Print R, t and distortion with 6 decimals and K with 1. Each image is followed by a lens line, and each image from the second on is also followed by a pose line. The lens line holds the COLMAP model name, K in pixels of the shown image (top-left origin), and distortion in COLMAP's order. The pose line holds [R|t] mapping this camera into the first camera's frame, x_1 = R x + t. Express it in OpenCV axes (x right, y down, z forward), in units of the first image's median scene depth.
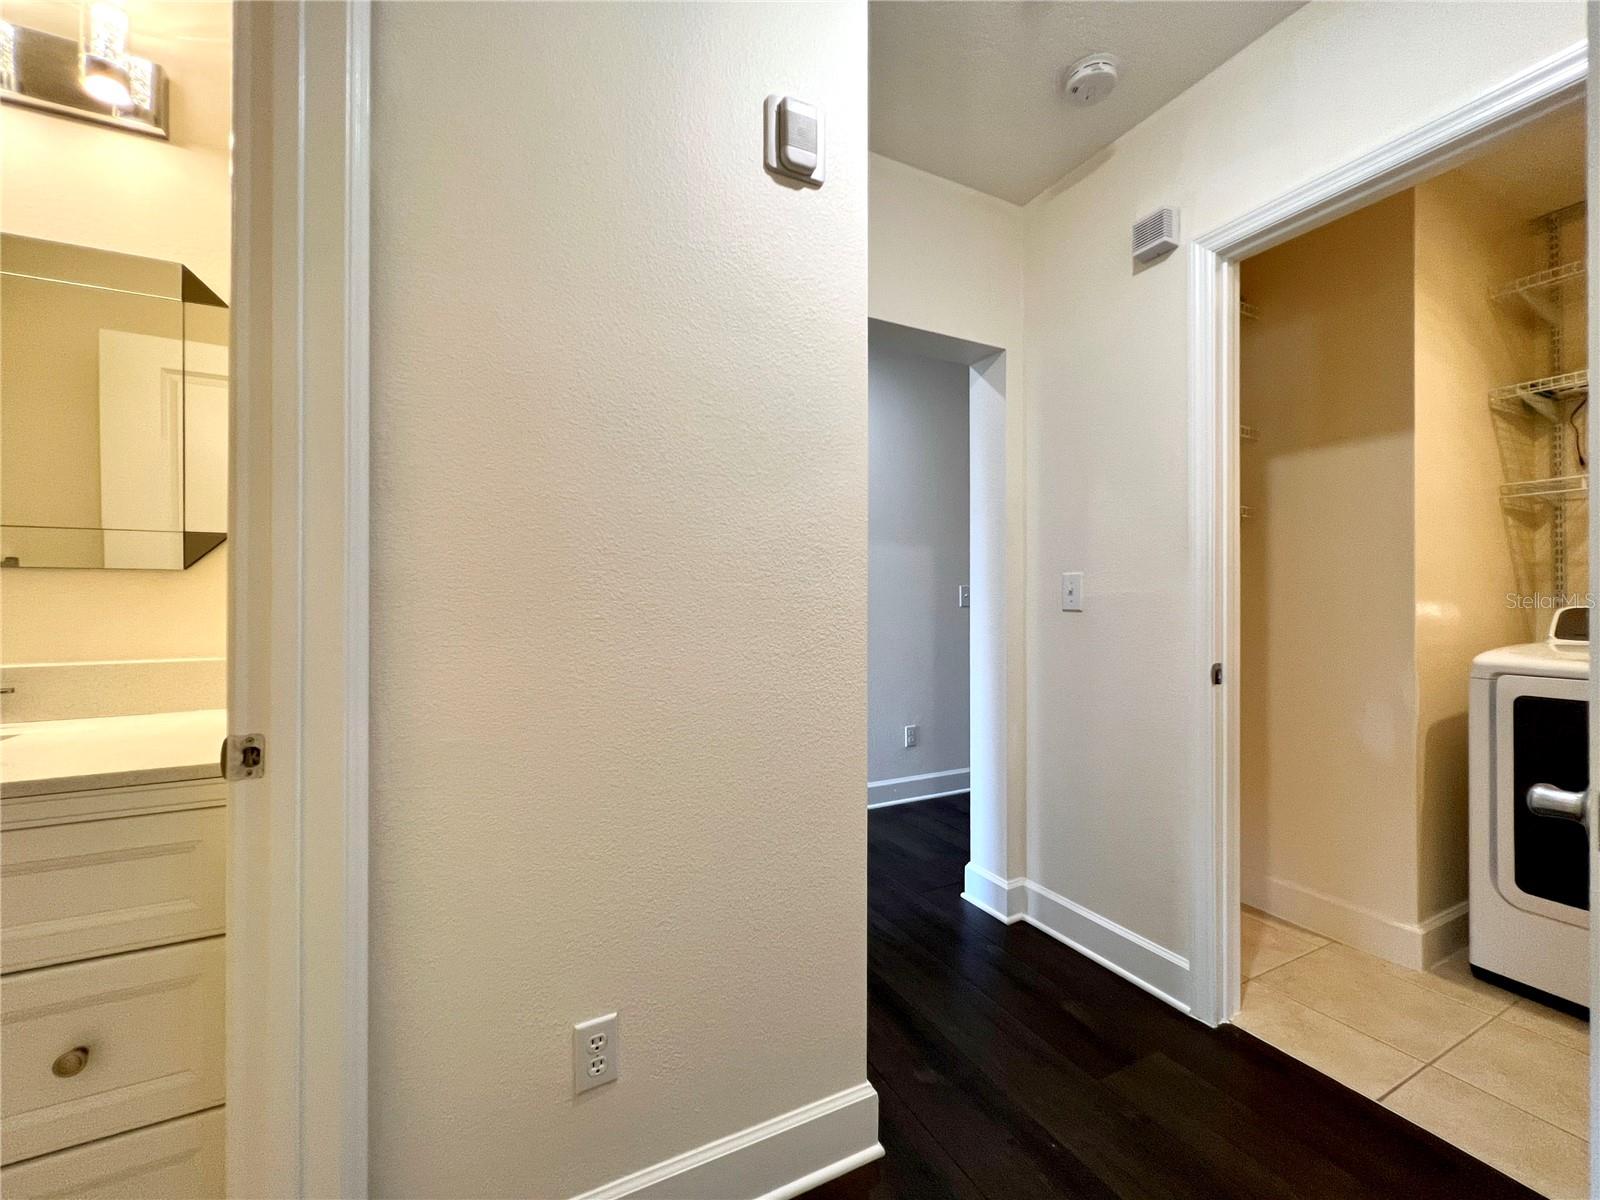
lens RADIAL K [[647.2, 0, 800.0], [0, 647.2, 600.0], [0, 0, 1]] dist [-0.001920, 0.000049]
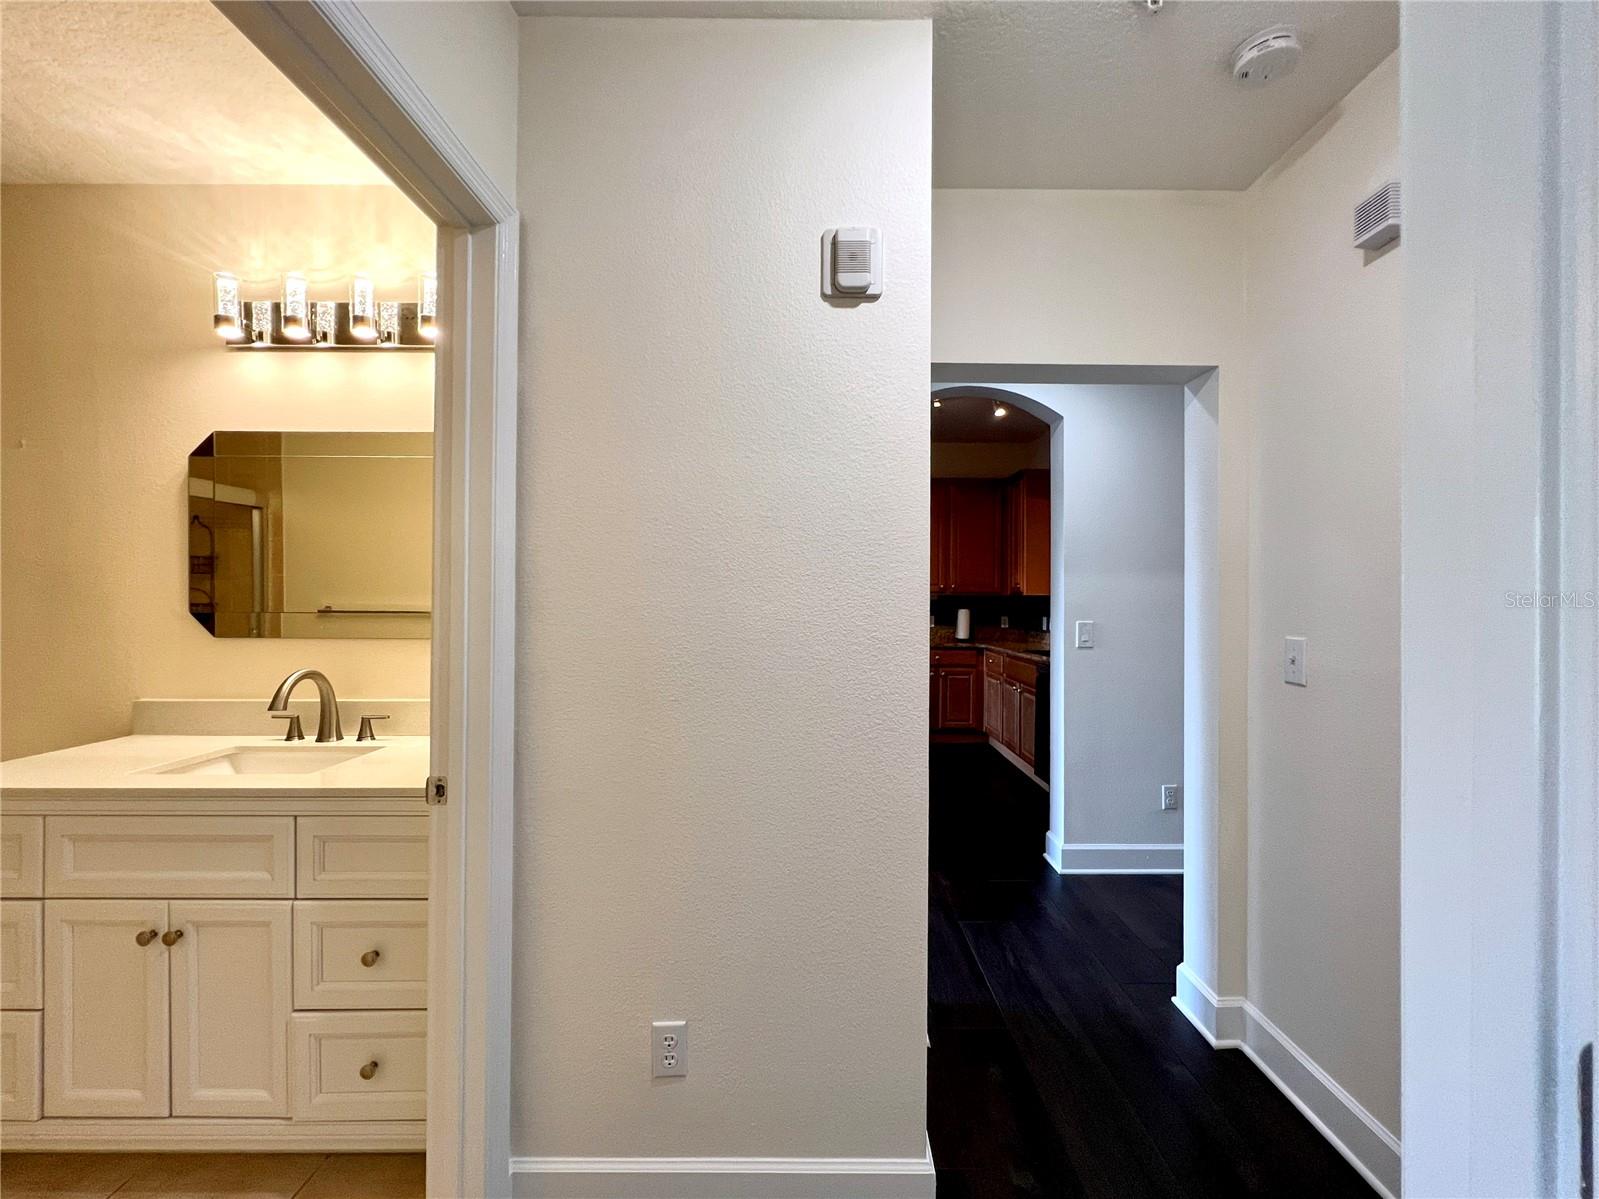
lens RADIAL K [[675.5, 0, 812.7], [0, 675.5, 600.9], [0, 0, 1]] dist [-0.002299, 0.000134]
pose [[0.896779, 0.005678, -0.442442, 0.309935], [-0.006817, 0.999976, -0.000984, -0.101119], [0.442426, 0.003898, 0.896797, -0.029533]]
